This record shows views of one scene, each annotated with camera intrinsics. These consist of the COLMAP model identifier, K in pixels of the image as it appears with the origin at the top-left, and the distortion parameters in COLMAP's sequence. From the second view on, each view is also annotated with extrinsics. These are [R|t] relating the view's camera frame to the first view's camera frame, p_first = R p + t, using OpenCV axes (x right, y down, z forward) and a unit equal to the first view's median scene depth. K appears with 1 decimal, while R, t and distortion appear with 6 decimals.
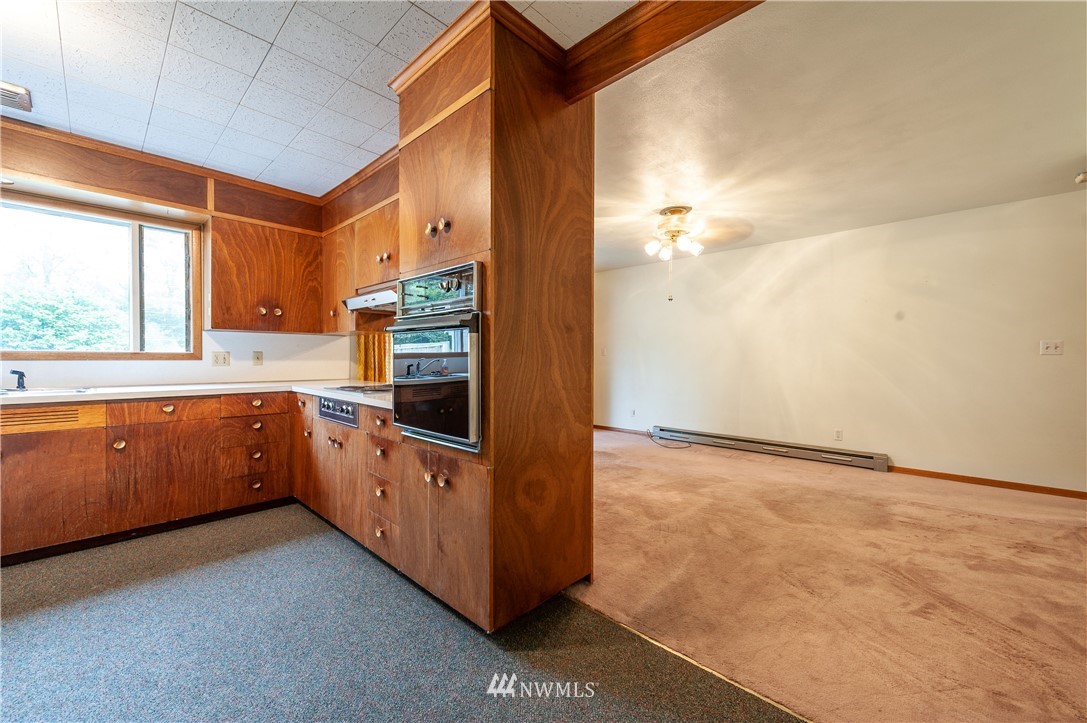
lens RADIAL K [[440.8, 0, 543.4], [0, 440.8, 358.9], [0, 0, 1]] dist [-0.002322, -0.001336]
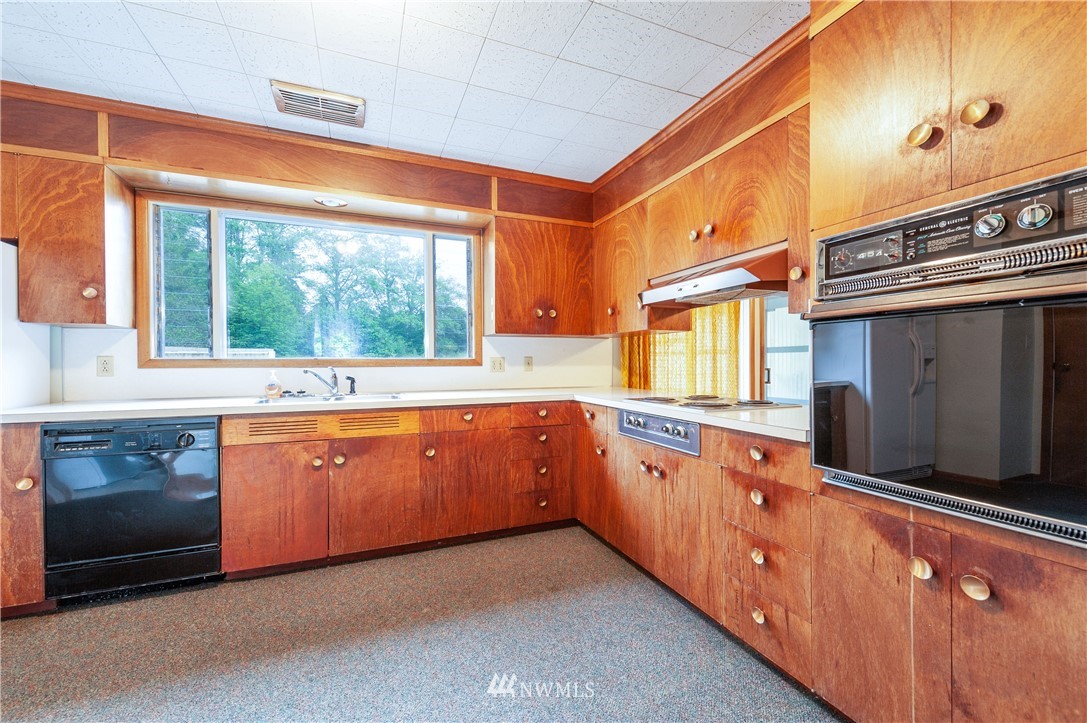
lens RADIAL K [[440.8, 0, 546.2], [0, 440.8, 362.6], [0, 0, 1]] dist [-0.002322, -0.001336]
pose [[0.916960, -0.007500, -0.398909, -0.291073], [0.007133, 0.999972, -0.002403, -0.001759], [0.398915, -0.000642, 0.916988, 0.173603]]
